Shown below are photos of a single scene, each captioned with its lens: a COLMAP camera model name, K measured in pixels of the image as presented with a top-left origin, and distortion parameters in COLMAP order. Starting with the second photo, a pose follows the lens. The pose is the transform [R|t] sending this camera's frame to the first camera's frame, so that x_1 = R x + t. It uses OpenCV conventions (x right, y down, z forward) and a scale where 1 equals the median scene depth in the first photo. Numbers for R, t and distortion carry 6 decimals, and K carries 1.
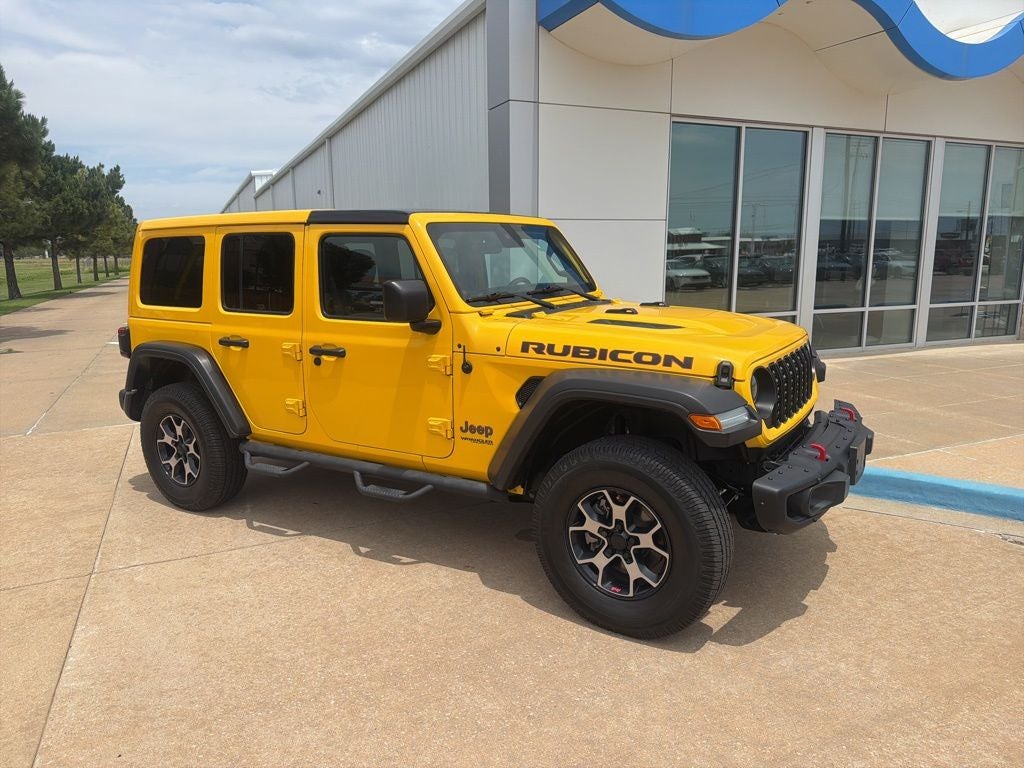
lens RADIAL K [[728.5, 0, 507.8], [0, 728.5, 385.7], [0, 0, 1]] dist [0.040144, -0.048992]
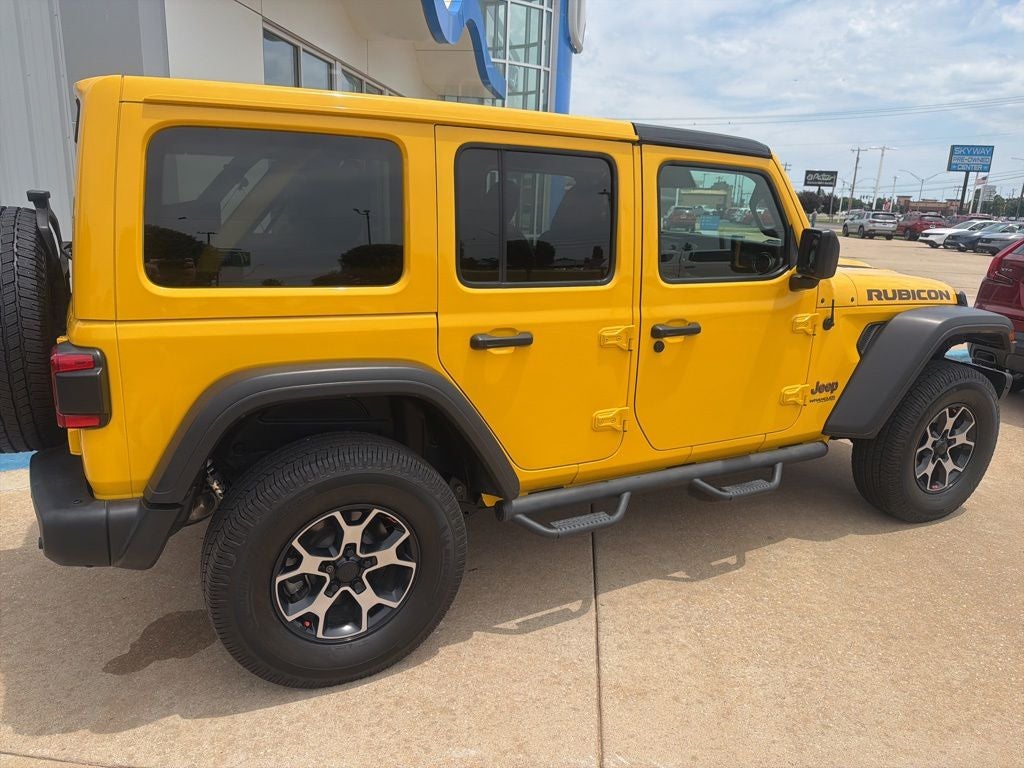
lens RADIAL K [[728.5, 0, 507.8], [0, 728.5, 385.7], [0, 0, 1]] dist [0.040144, -0.048992]
pose [[0.498864, -0.190091, 0.845576, -1.022205], [0.114105, 0.981563, 0.153344, -0.131548], [-0.859136, 0.019987, 0.511357, 0.837864]]
